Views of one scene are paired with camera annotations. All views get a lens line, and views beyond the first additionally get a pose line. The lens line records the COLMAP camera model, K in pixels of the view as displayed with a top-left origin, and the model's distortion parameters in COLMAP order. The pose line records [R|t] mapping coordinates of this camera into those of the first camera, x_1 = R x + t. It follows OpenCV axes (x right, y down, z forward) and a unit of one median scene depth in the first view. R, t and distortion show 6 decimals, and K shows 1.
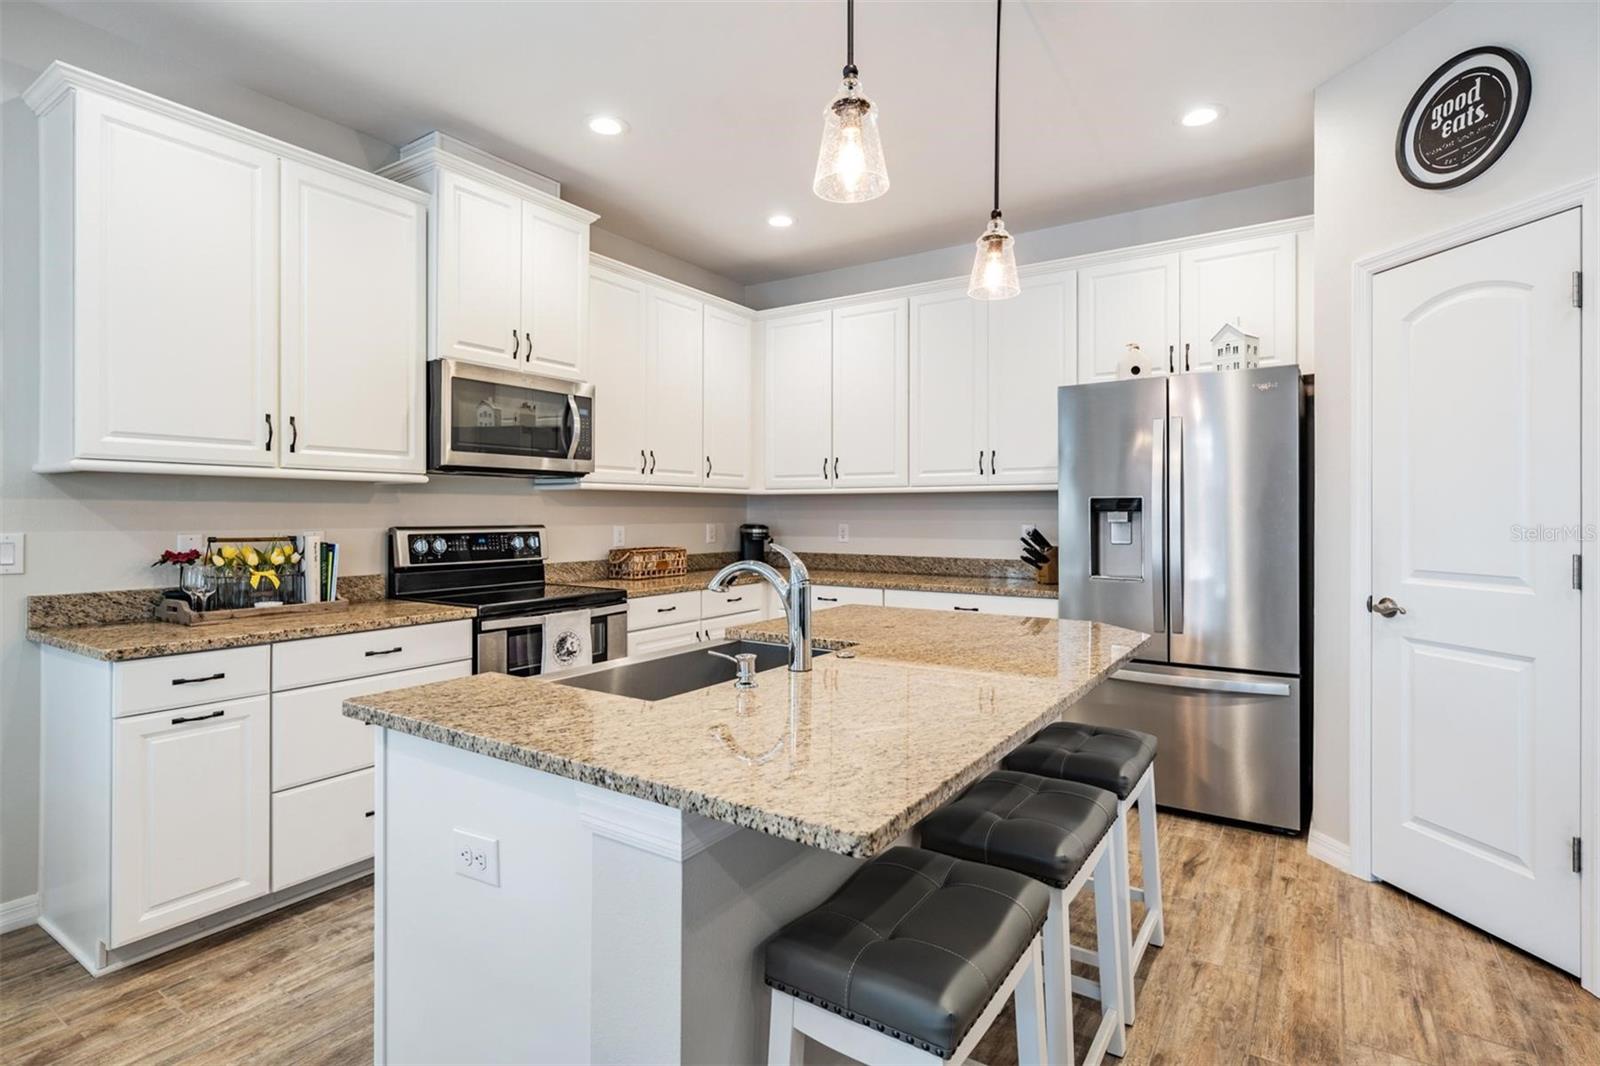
lens RADIAL K [[790.0, 0, 801.1], [0, 790.0, 514.2], [0, 0, 1]] dist [-0.001200, 0.001788]
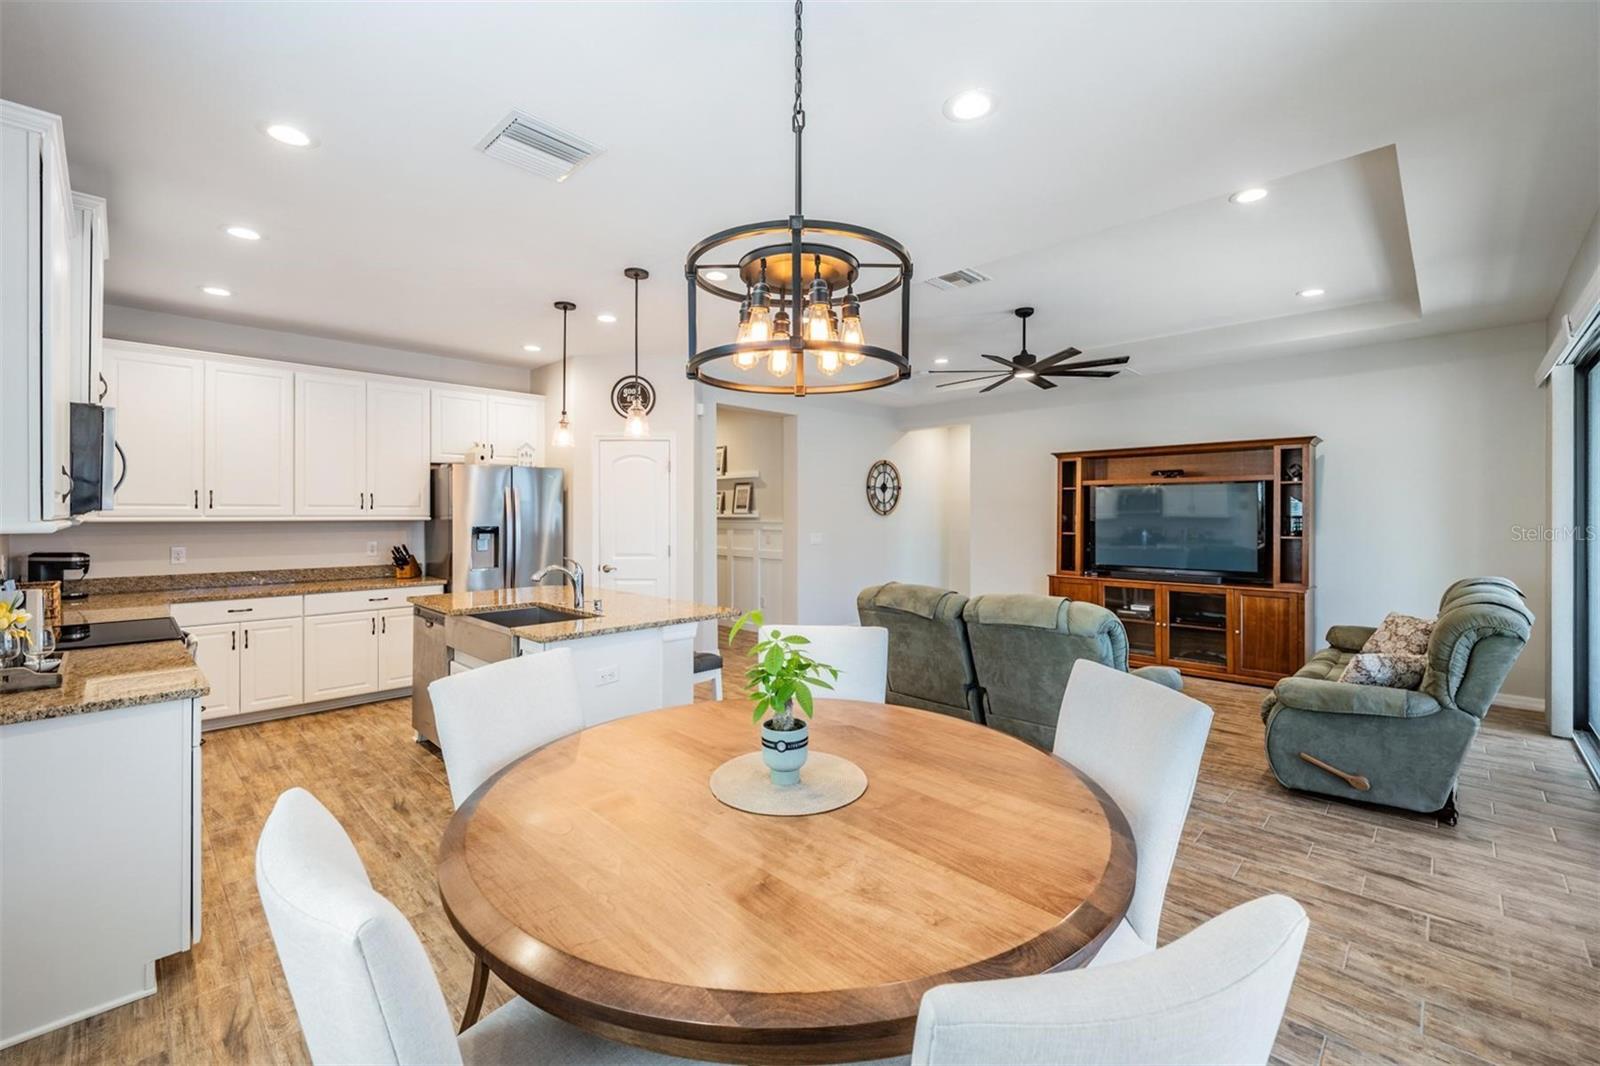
lens RADIAL K [[666.6, 0, 798.0], [0, 666.6, 513.6], [0, 0, 1]] dist [-0.004923, 0.001173]
pose [[0.187372, -0.001609, 0.982288, -1.029942], [0.000057, 0.999999, 0.001627, -0.053688], [-0.982289, -0.000248, 0.187372, -0.037481]]
